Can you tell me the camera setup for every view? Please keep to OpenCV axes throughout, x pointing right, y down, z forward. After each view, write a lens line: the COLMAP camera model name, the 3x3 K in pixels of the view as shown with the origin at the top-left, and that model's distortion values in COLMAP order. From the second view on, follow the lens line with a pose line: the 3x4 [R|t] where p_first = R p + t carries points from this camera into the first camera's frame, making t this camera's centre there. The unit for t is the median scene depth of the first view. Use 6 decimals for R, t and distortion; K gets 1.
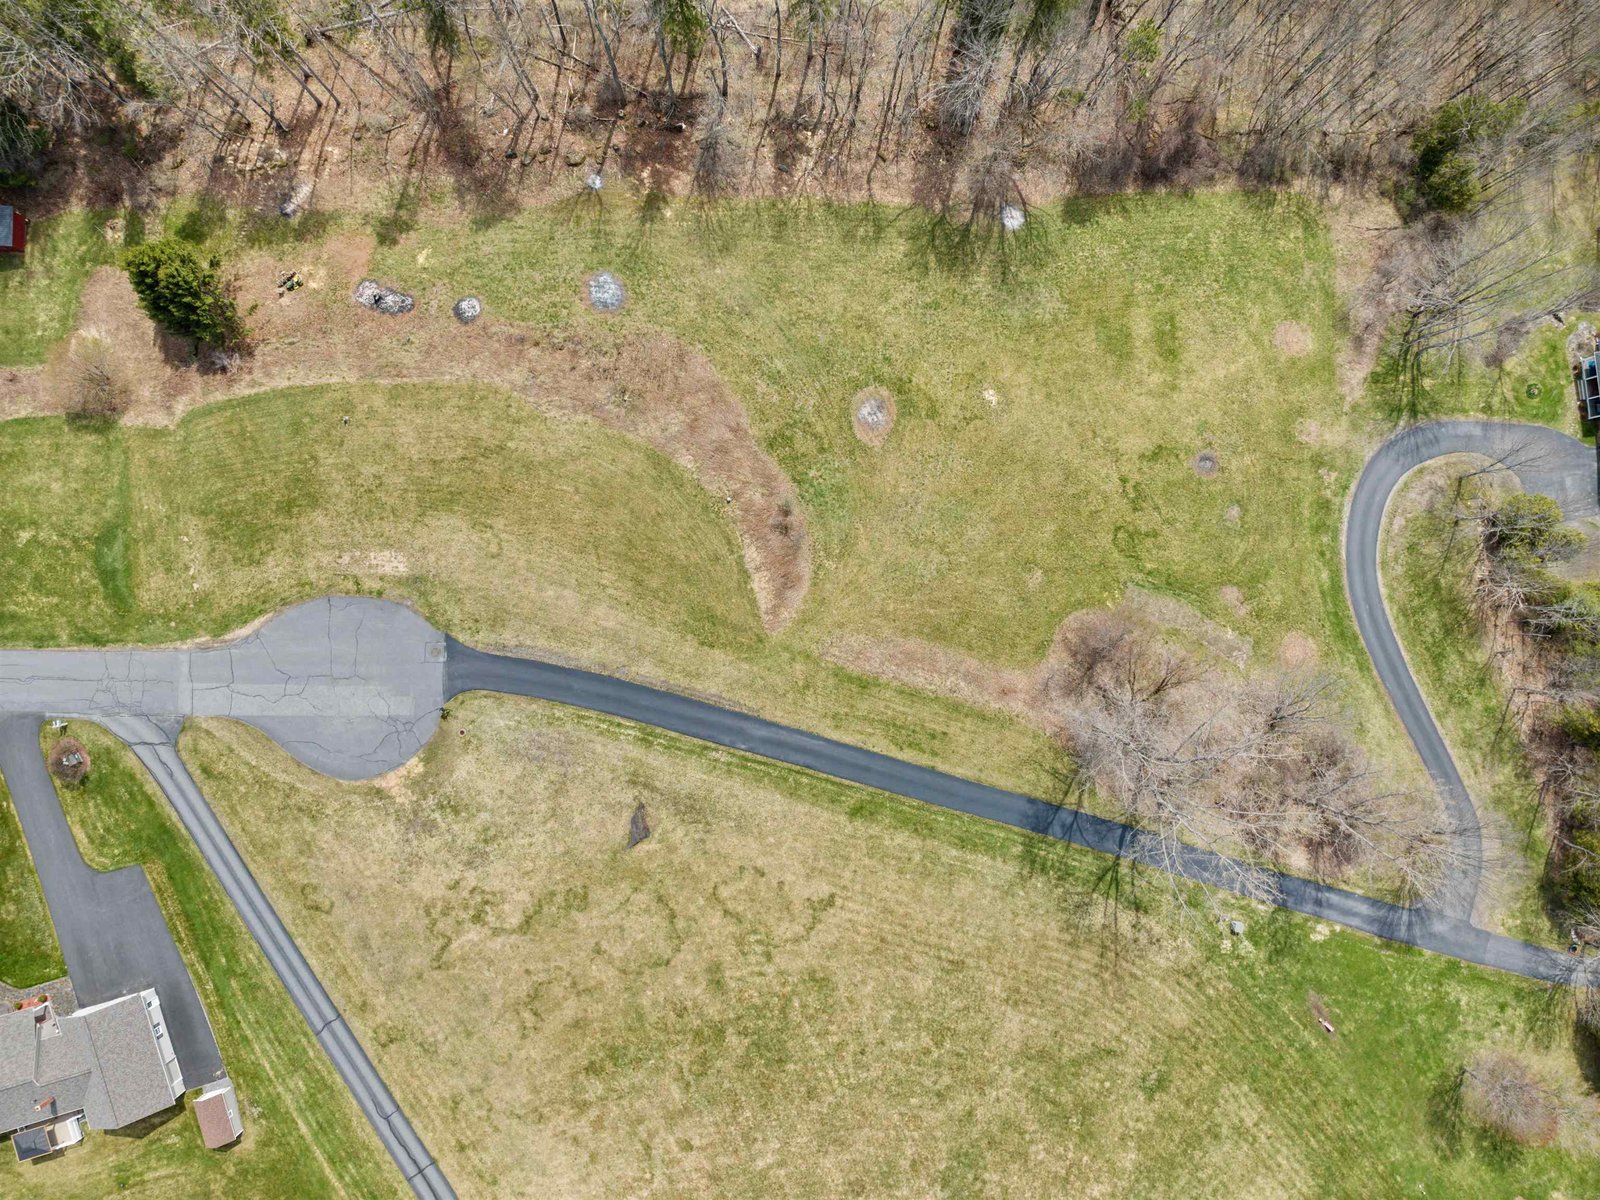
lens RADIAL K [[1122.1, 0, 769.8], [0, 1122.1, 598.9], [0, 0, 1]] dist [-0.034177, -0.000936]
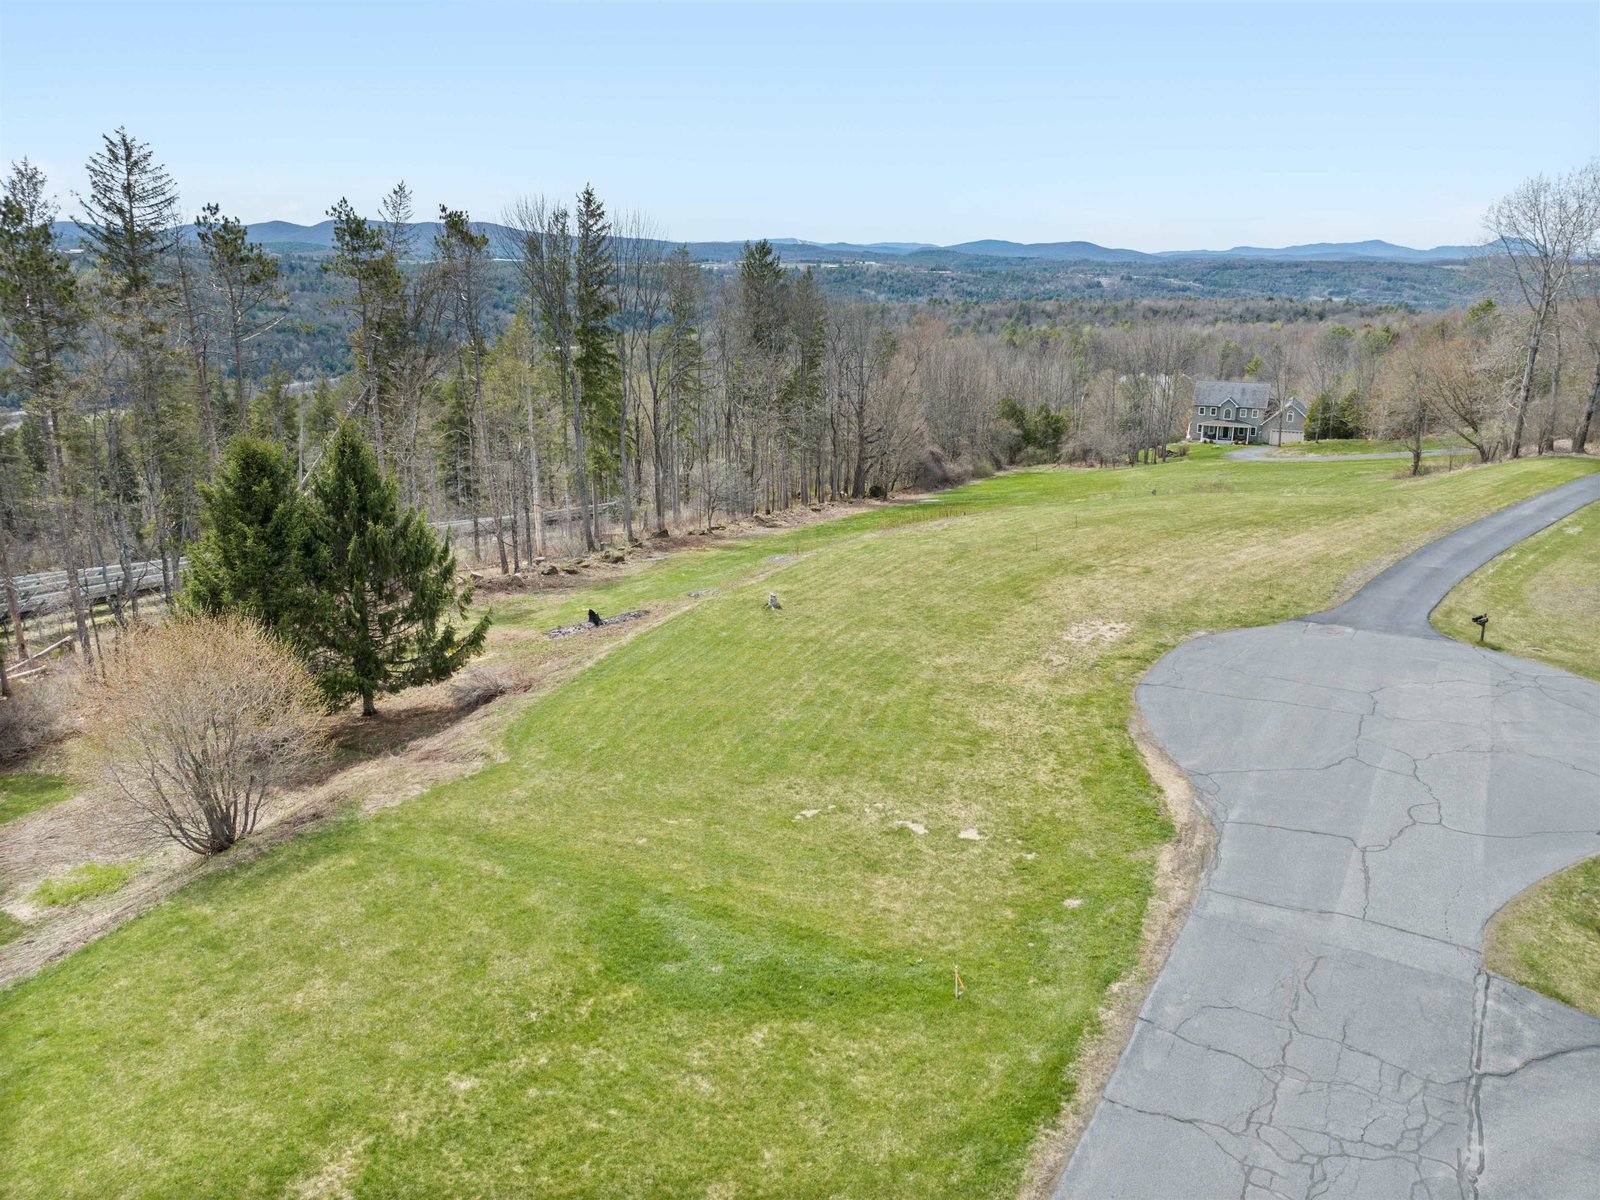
lens RADIAL K [[1142.6, 0, 795.8], [0, 1142.6, 554.6], [0, 0, 1]] dist [-0.045134, 0.009276]
pose [[0.523013, -0.217040, 0.824227, -0.768910], [0.852274, 0.122697, -0.508501, 0.090708], [0.009235, 0.968421, 0.249150, 0.859195]]
